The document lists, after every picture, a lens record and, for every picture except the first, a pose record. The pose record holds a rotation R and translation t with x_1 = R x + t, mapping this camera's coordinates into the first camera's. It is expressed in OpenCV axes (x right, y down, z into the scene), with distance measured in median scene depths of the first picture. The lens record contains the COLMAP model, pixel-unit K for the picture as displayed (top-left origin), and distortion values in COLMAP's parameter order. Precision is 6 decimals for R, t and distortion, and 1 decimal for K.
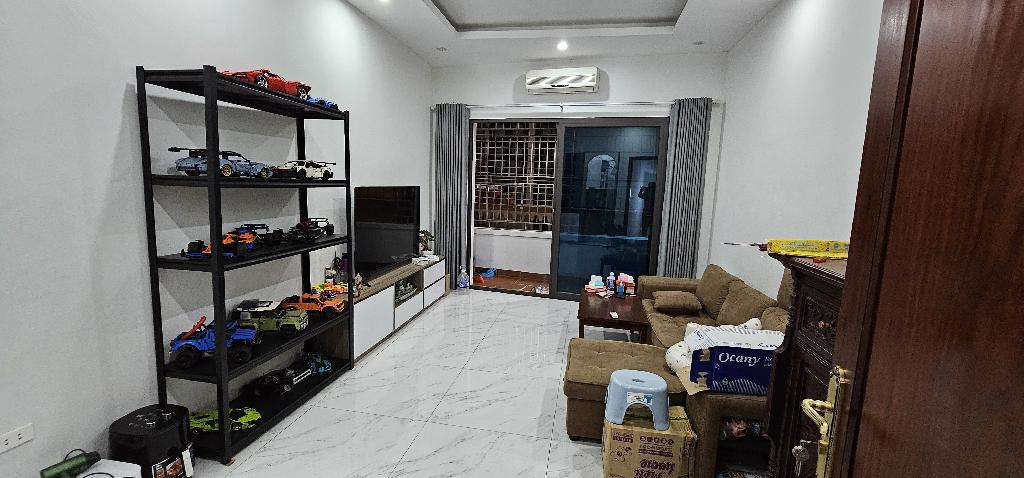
lens RADIAL K [[420.0, 0, 496.3], [0, 420.0, 236.4], [0, 0, 1]] dist [-0.000104, -0.000010]
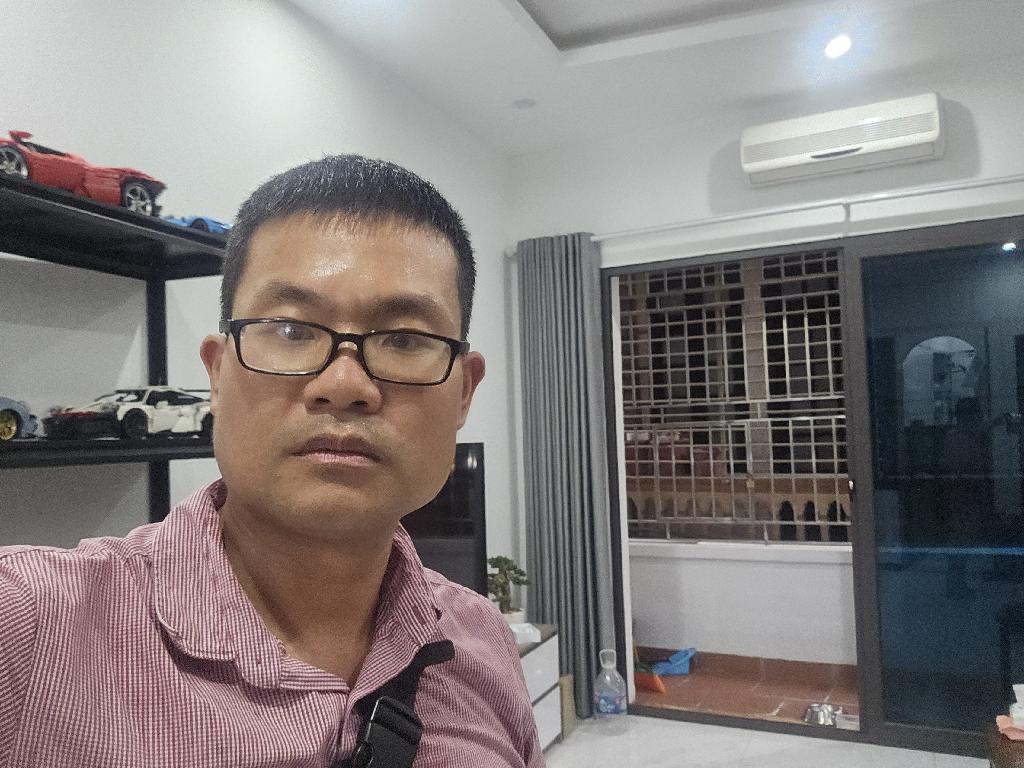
lens RADIAL K [[751.8, 0, 512.0], [0, 751.8, 384.0], [0, 0, 1]] dist [-0.001447, -0.001050]
pose [[0.984052, -0.071006, -0.163093, -0.037402], [0.037975, 0.979595, -0.197359, -0.032265], [0.173779, 0.188018, 0.966670, 0.307615]]
